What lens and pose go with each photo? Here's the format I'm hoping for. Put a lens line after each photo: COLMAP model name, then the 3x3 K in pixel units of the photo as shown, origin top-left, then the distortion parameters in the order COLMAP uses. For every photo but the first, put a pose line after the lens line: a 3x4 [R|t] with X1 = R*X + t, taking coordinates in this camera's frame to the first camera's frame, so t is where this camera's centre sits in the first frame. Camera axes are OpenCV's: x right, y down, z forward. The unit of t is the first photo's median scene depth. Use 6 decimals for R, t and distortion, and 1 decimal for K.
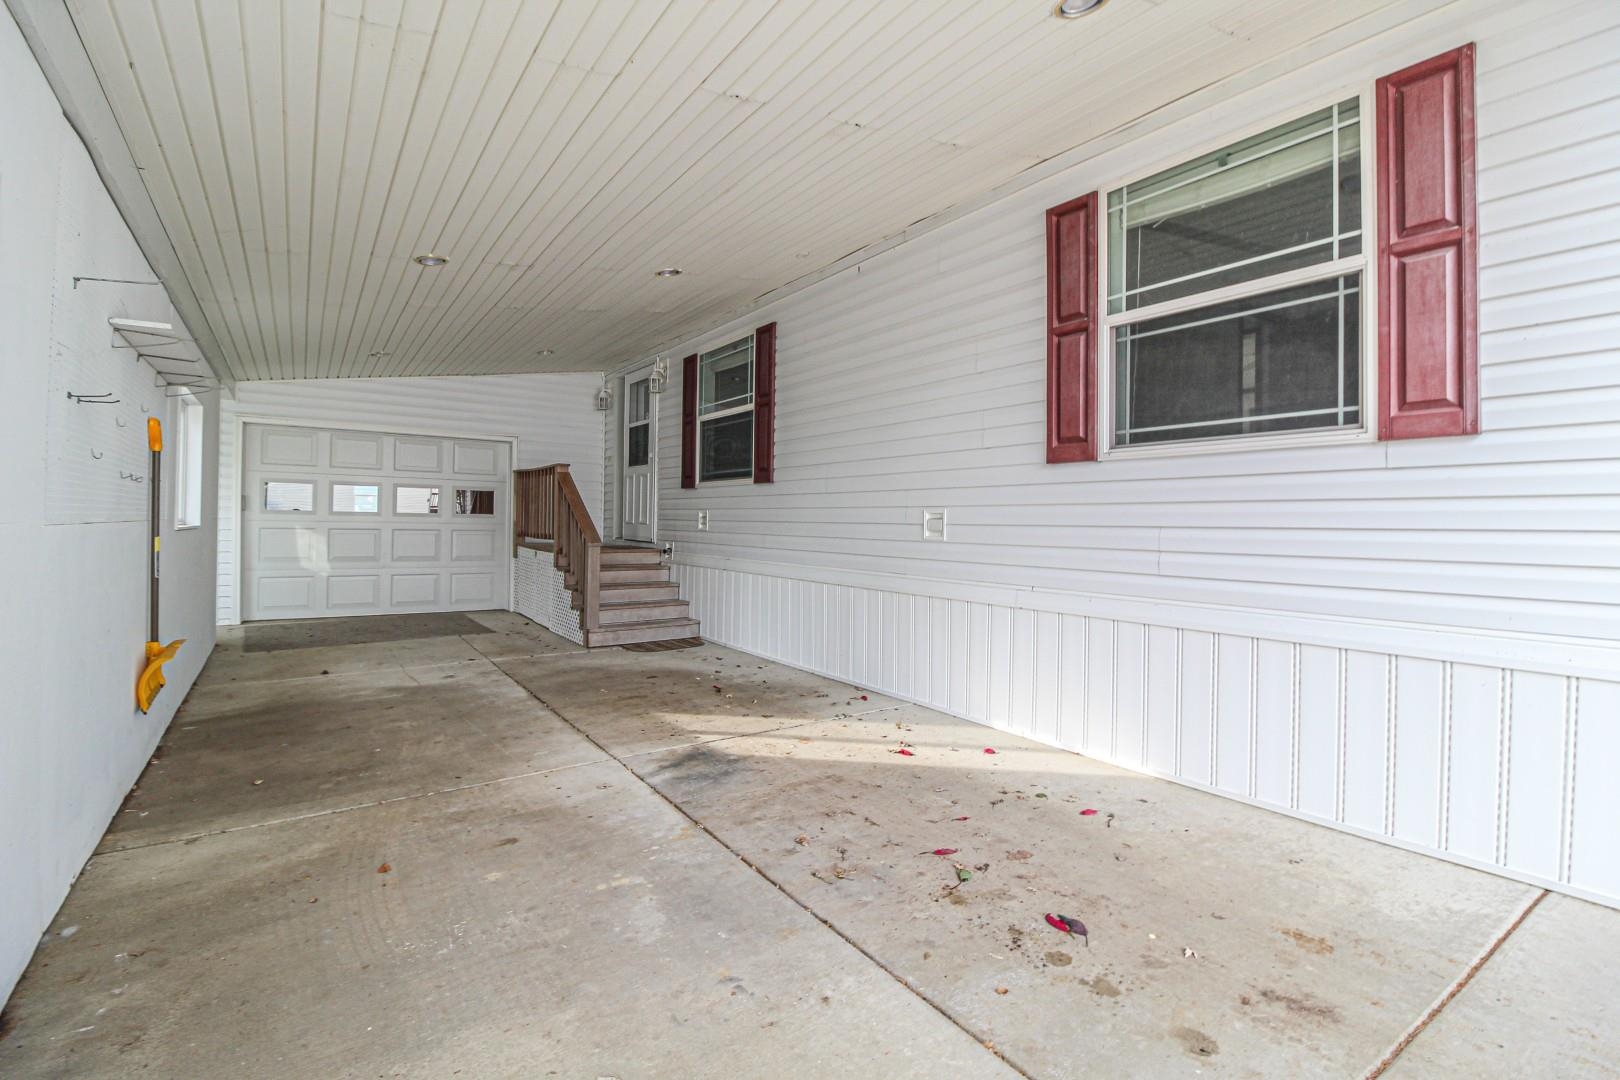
lens RADIAL K [[755.1, 0, 808.3], [0, 755.1, 520.7], [0, 0, 1]] dist [0.002015, -0.014223]
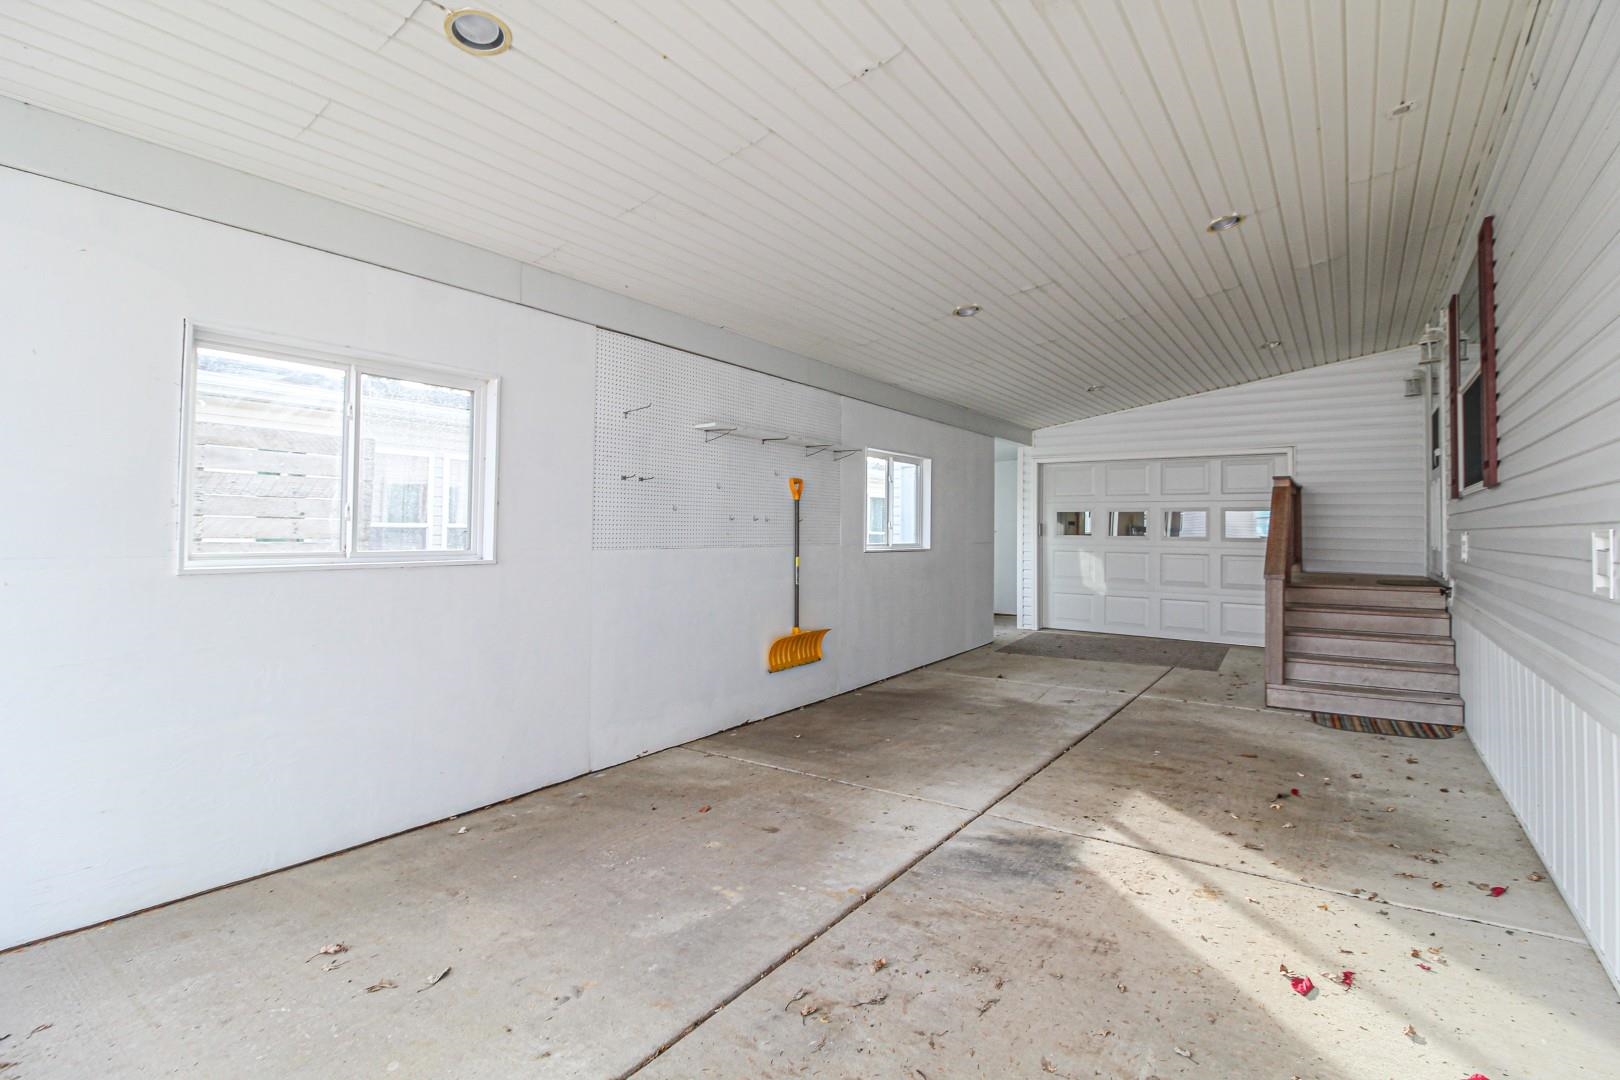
lens RADIAL K [[752.3, 0, 814.6], [0, 752.3, 517.4], [0, 0, 1]] dist [0.003087, -0.015653]
pose [[0.337557, -0.029472, -0.940844, 0.590102], [-0.000809, 0.999500, -0.031600, -0.010519], [0.941305, 0.011428, 0.337364, 0.554766]]
